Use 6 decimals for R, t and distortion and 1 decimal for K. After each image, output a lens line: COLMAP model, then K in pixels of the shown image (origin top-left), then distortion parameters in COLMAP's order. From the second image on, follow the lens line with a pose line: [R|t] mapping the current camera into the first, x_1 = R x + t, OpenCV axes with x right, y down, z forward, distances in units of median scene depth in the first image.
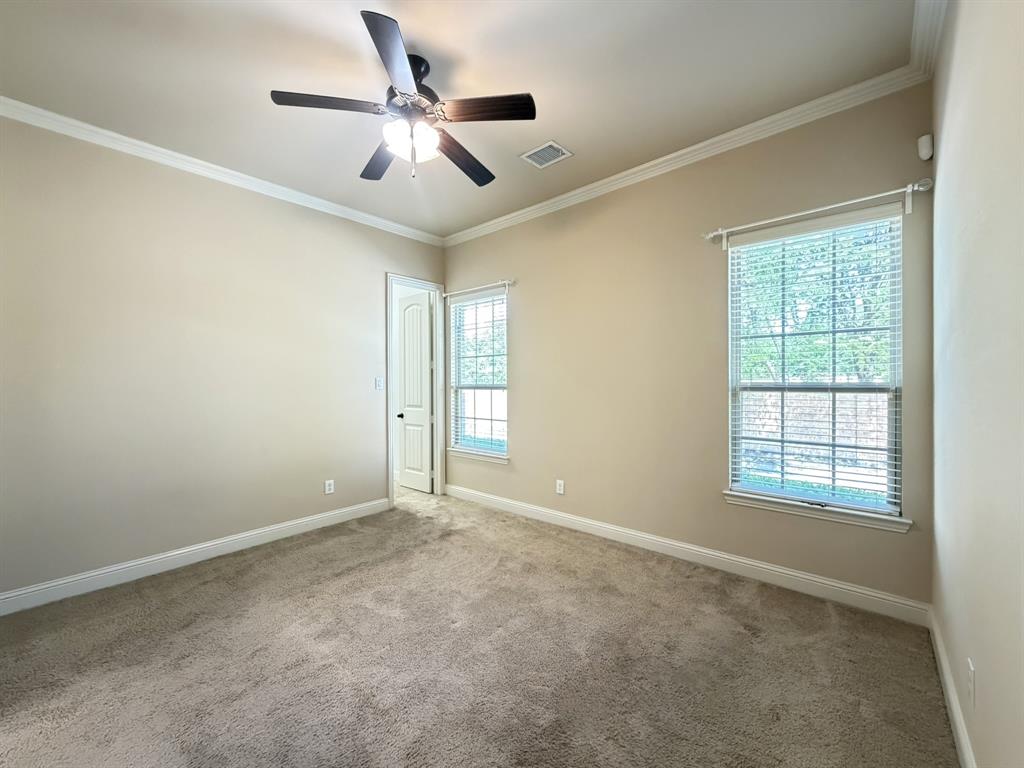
lens RADIAL K [[407.7, 0, 520.0], [0, 407.7, 383.3], [0, 0, 1]] dist [-0.000732, -0.000041]
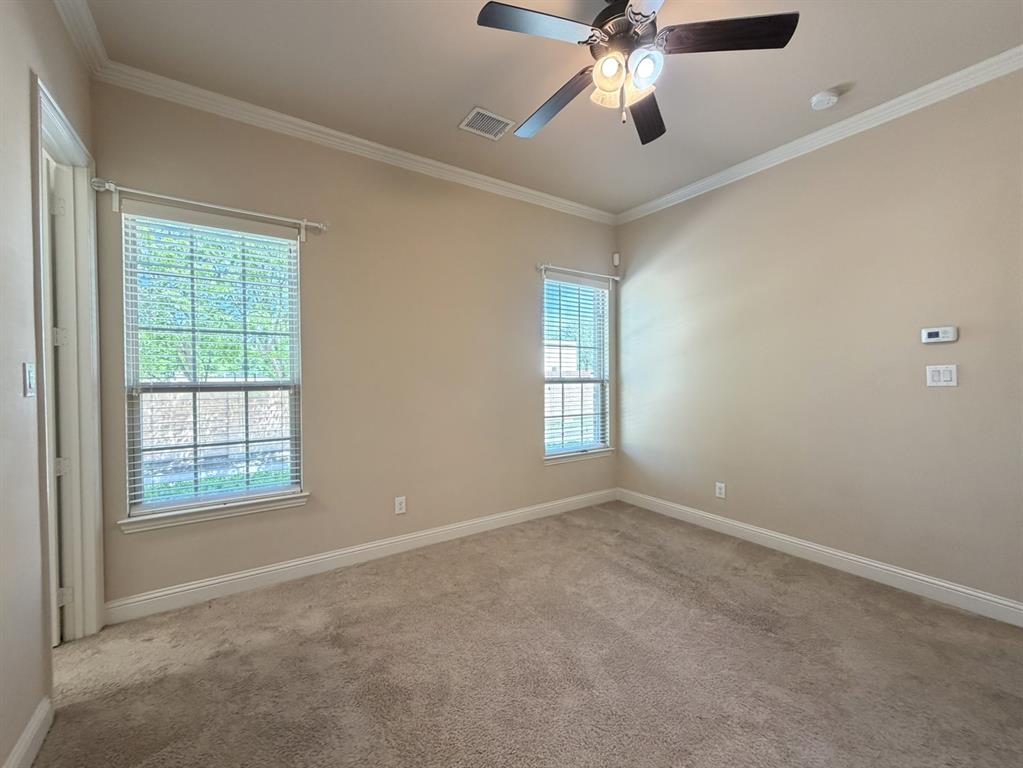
lens RADIAL K [[411.4, 0, 519.3], [0, 411.4, 381.4], [0, 0, 1]] dist [-0.001005, -0.000558]
pose [[0.257843, -0.005956, 0.966168, -0.502934], [0.008331, 0.999958, 0.003941, 0.002804], [-0.966151, 0.007033, 0.257882, 0.437666]]
